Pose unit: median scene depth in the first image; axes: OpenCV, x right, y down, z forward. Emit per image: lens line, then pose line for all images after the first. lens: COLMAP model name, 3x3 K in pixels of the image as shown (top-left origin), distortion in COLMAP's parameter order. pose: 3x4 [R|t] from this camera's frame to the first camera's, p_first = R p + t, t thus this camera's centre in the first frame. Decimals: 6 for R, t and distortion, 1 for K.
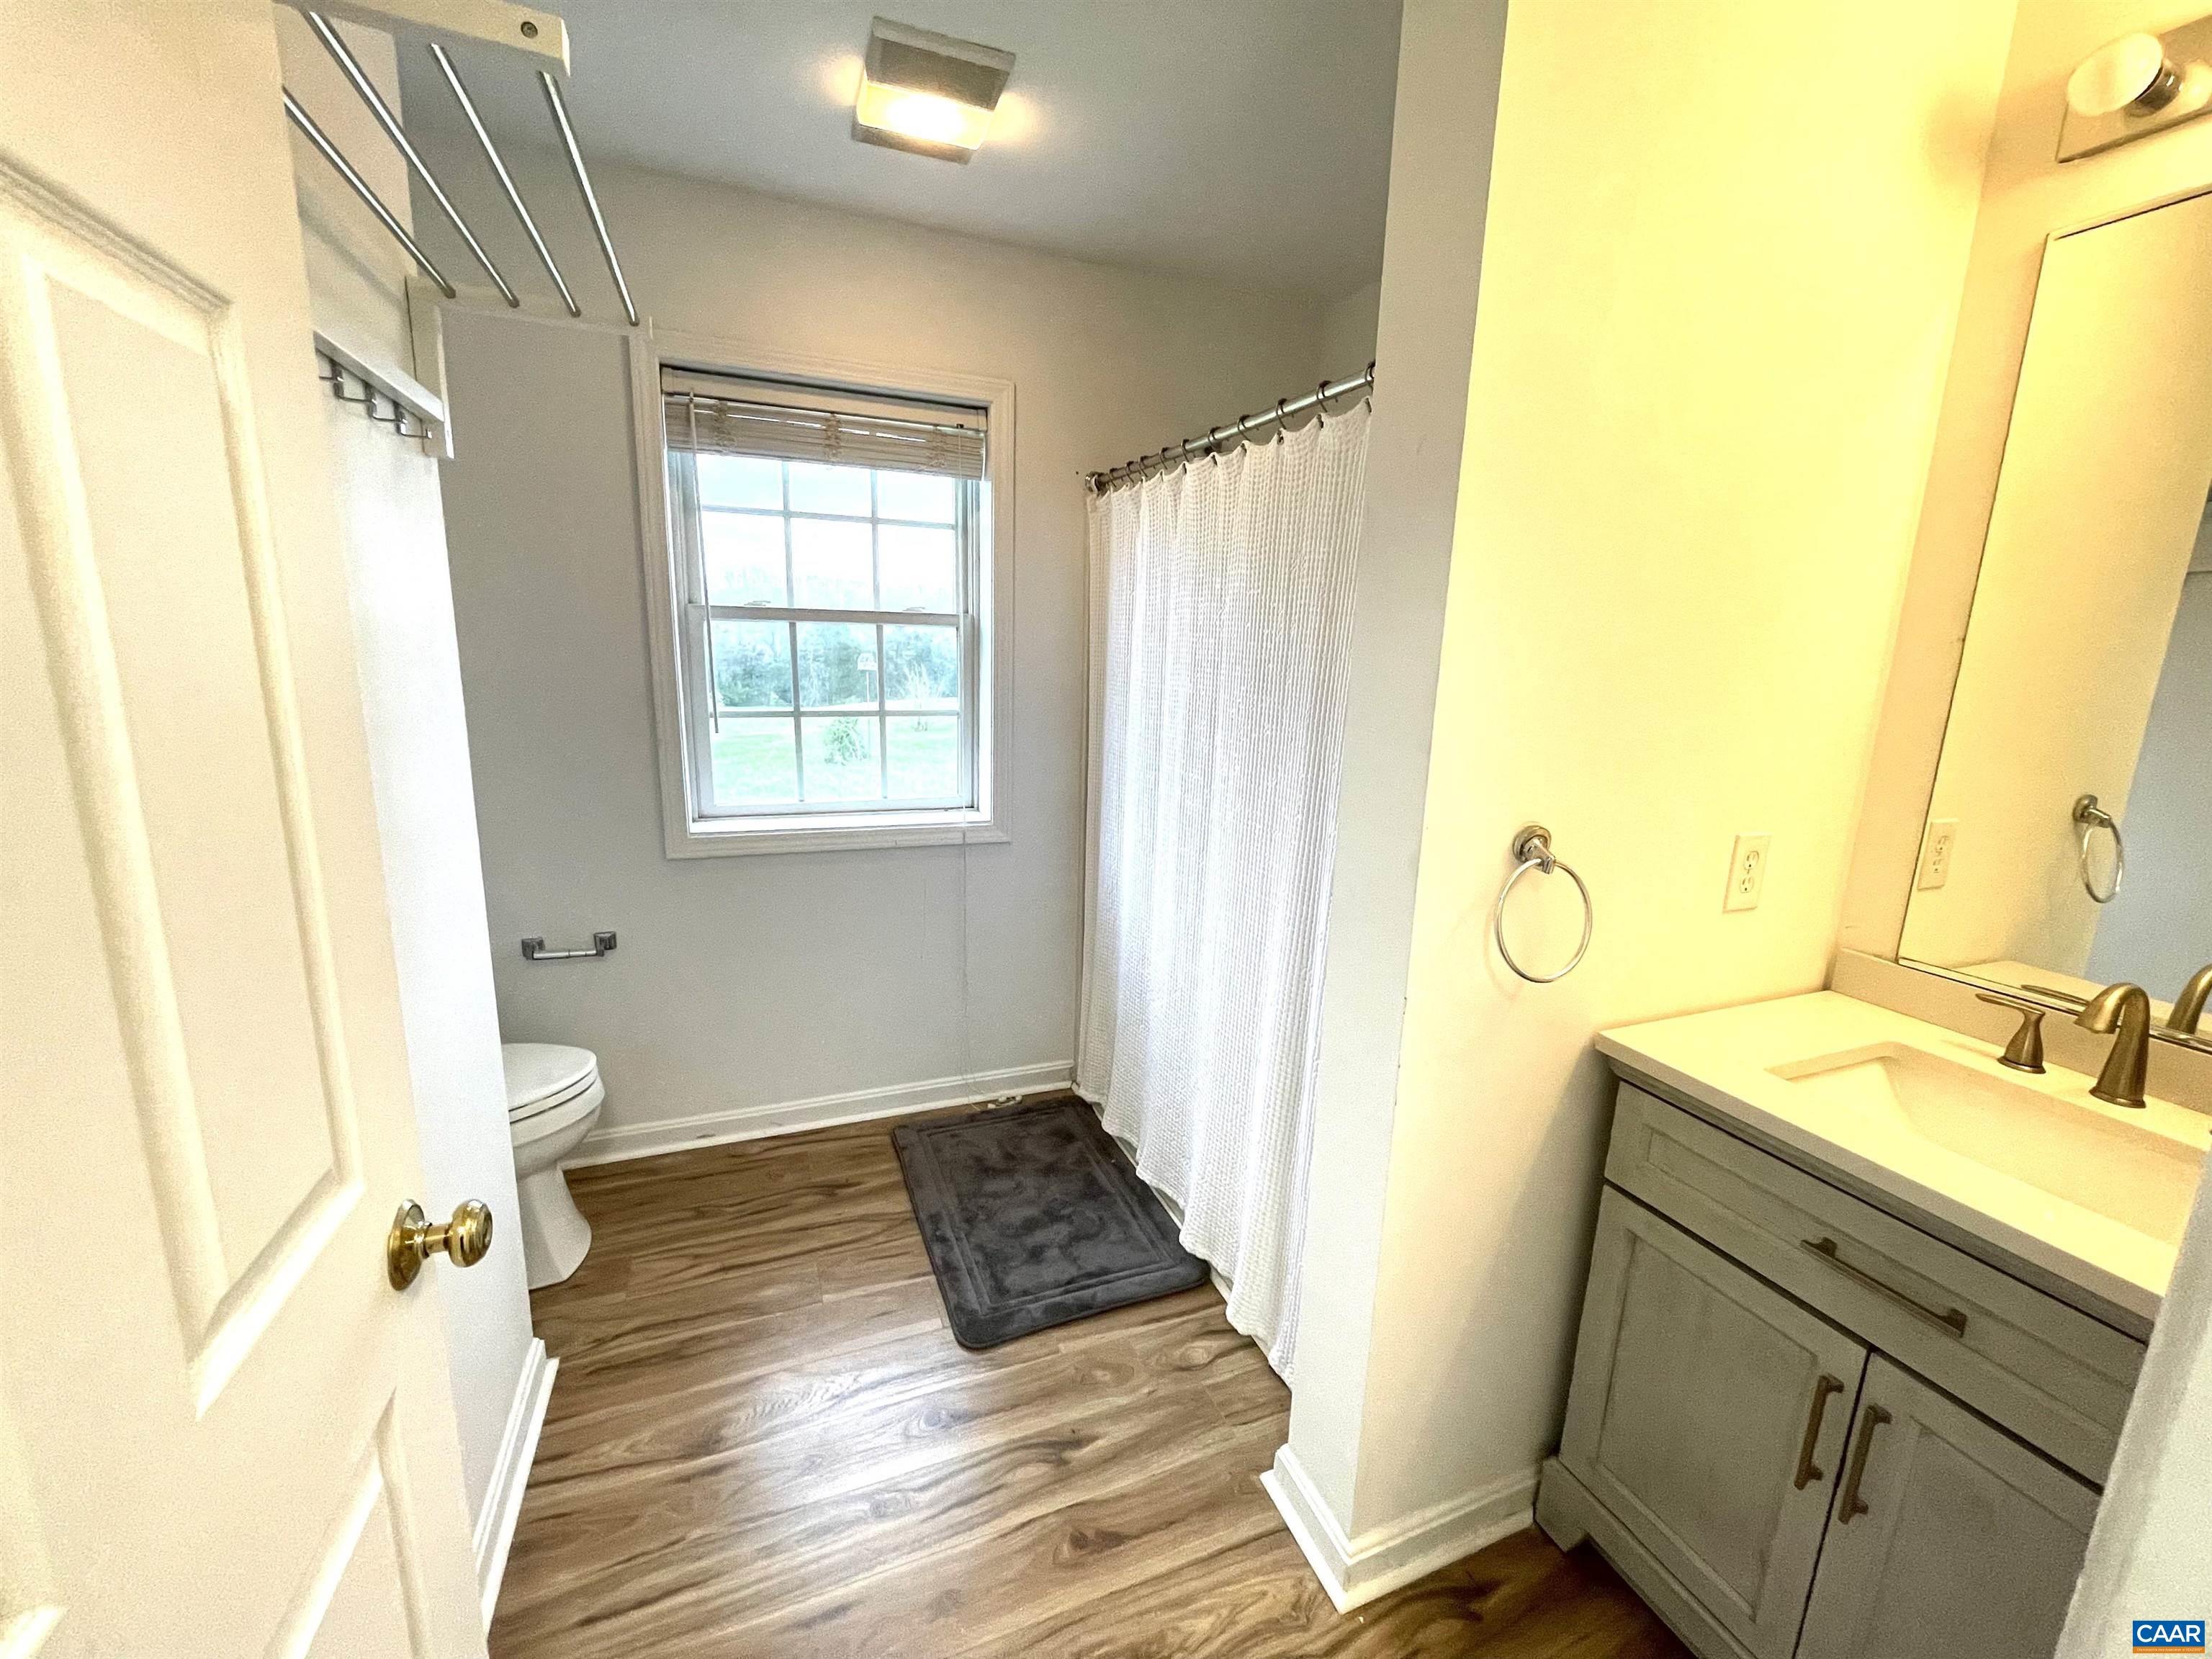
lens RADIAL K [[891.4, 0, 1103.1], [0, 891.4, 817.8], [0, 0, 1]] dist [-0.007553, 0.000898]
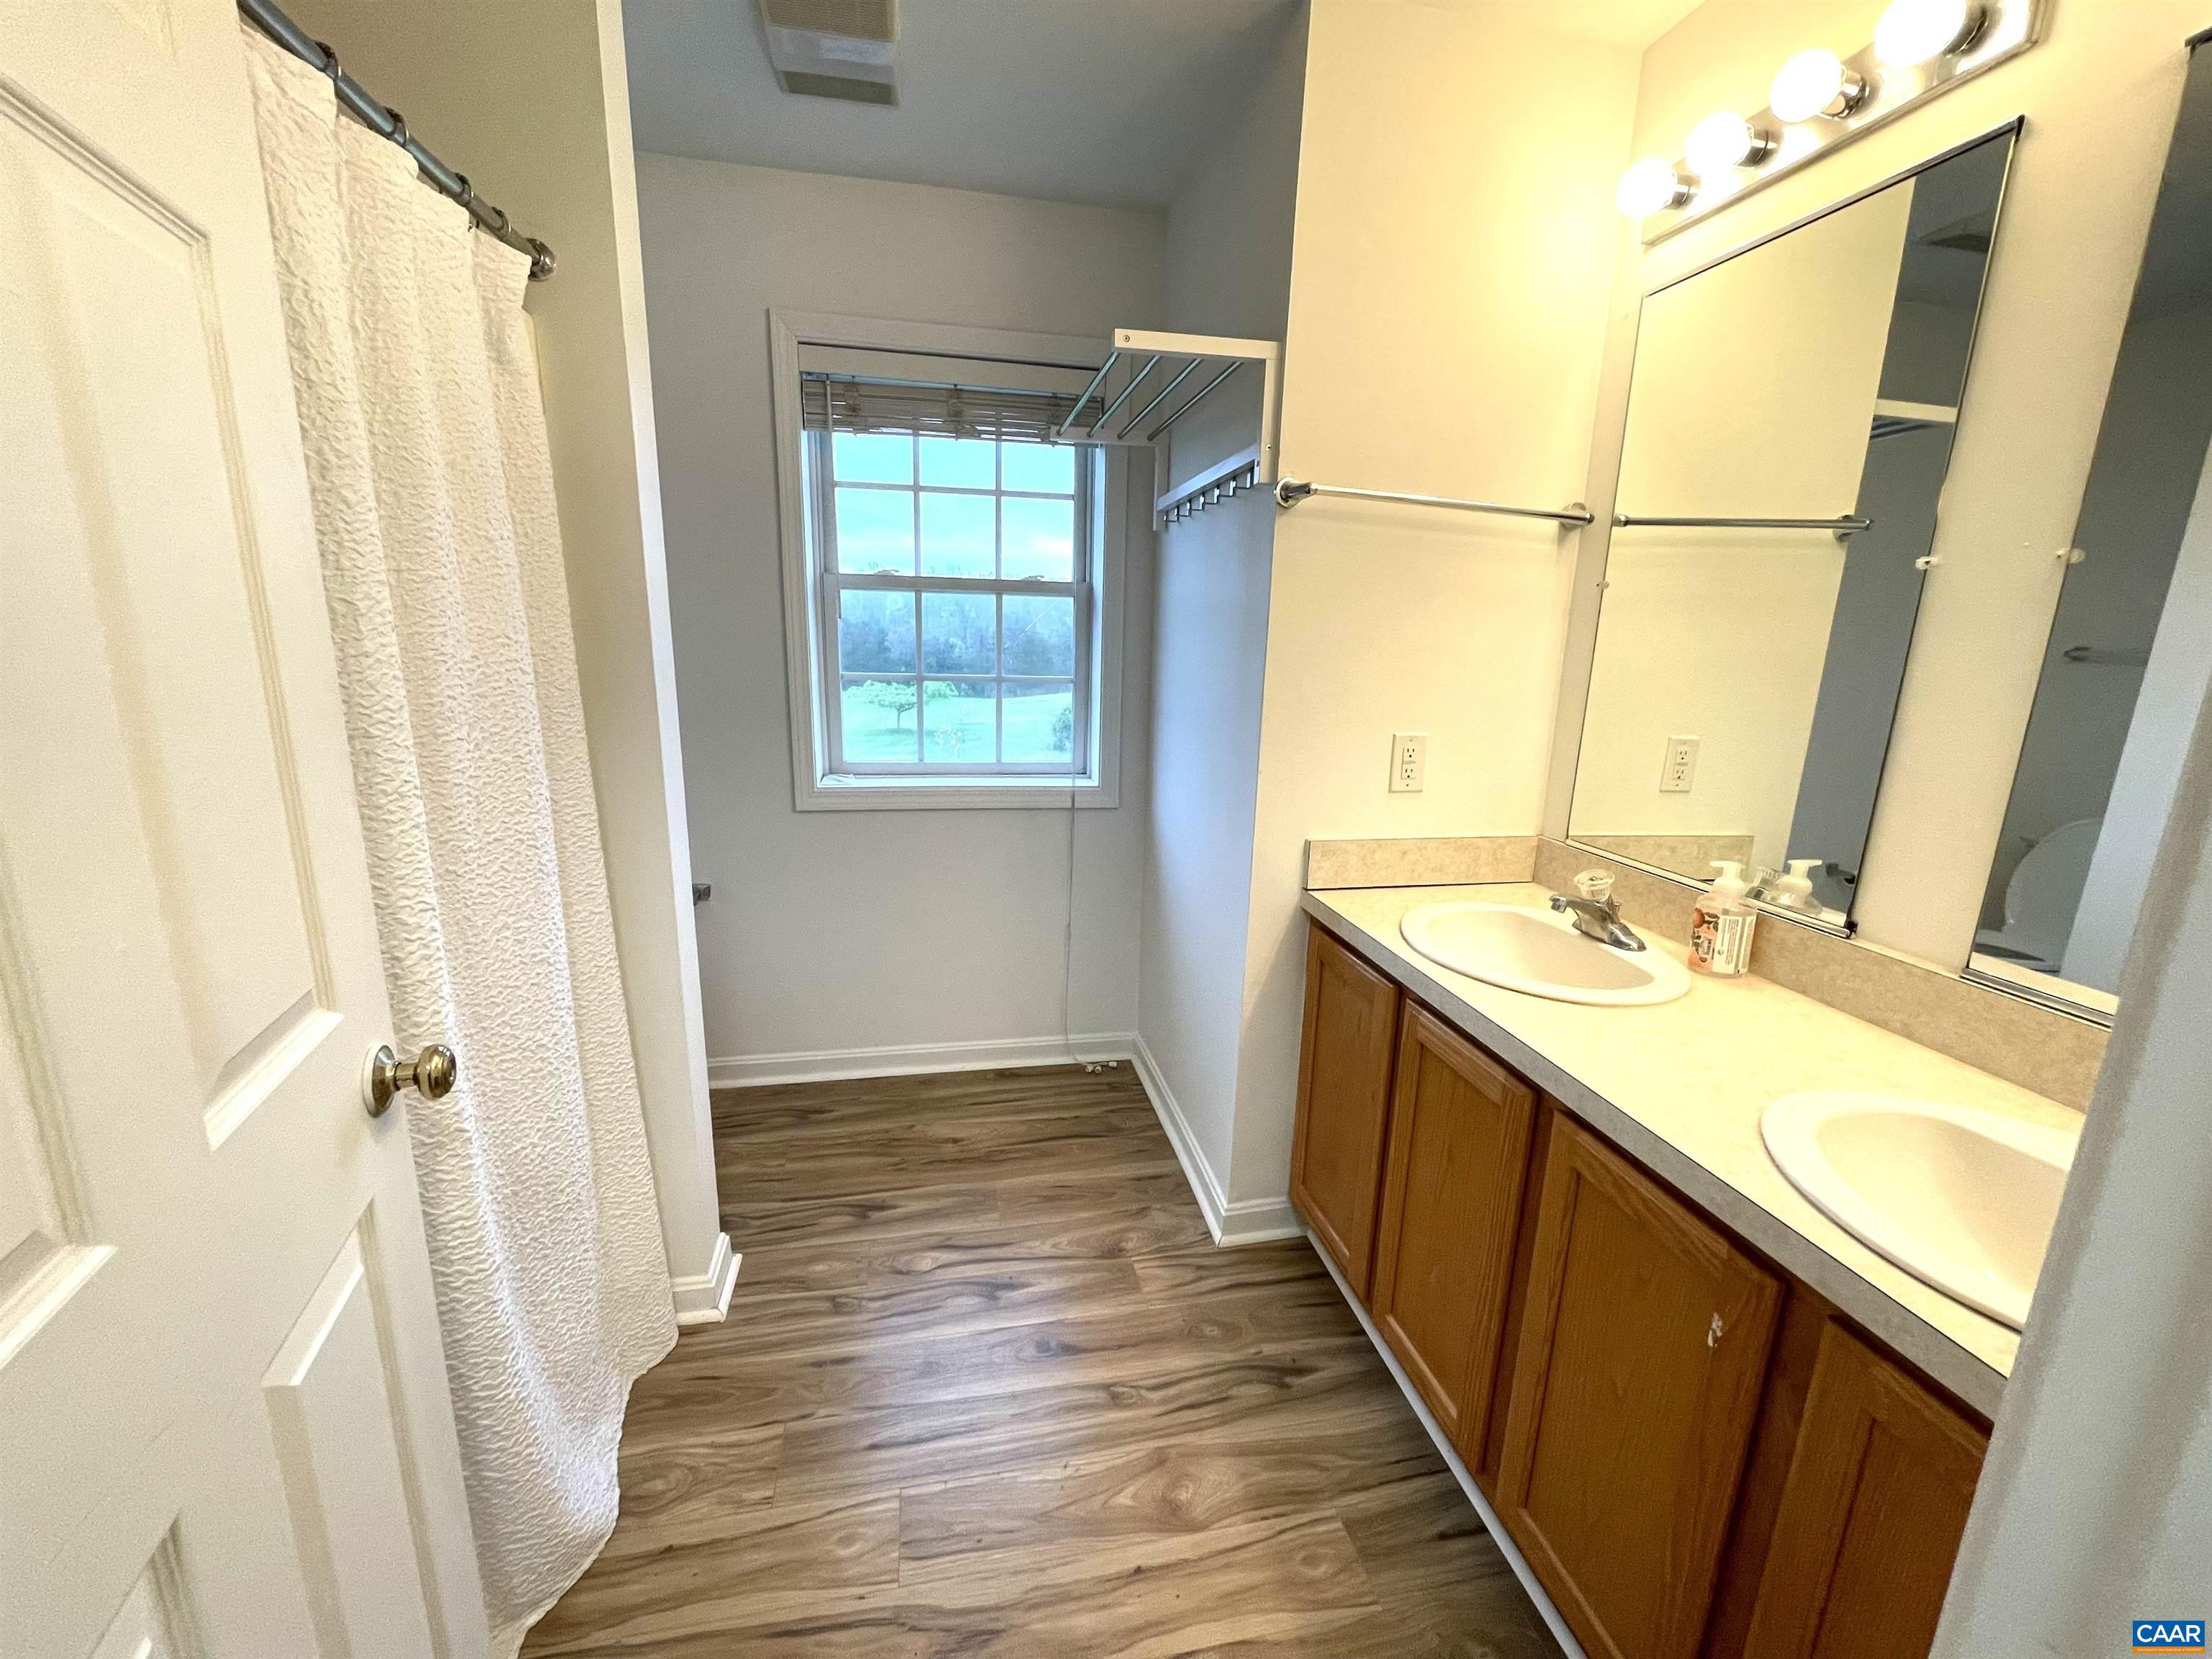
lens RADIAL K [[891.4, 0, 1147.7], [0, 891.4, 835.0], [0, 0, 1]] dist [-0.007553, 0.000898]
pose [[0.983671, 0.040409, -0.175382, 0.117077], [-0.032894, 0.998420, 0.045547, 0.011861], [0.176945, -0.039034, 0.983446, -0.006214]]
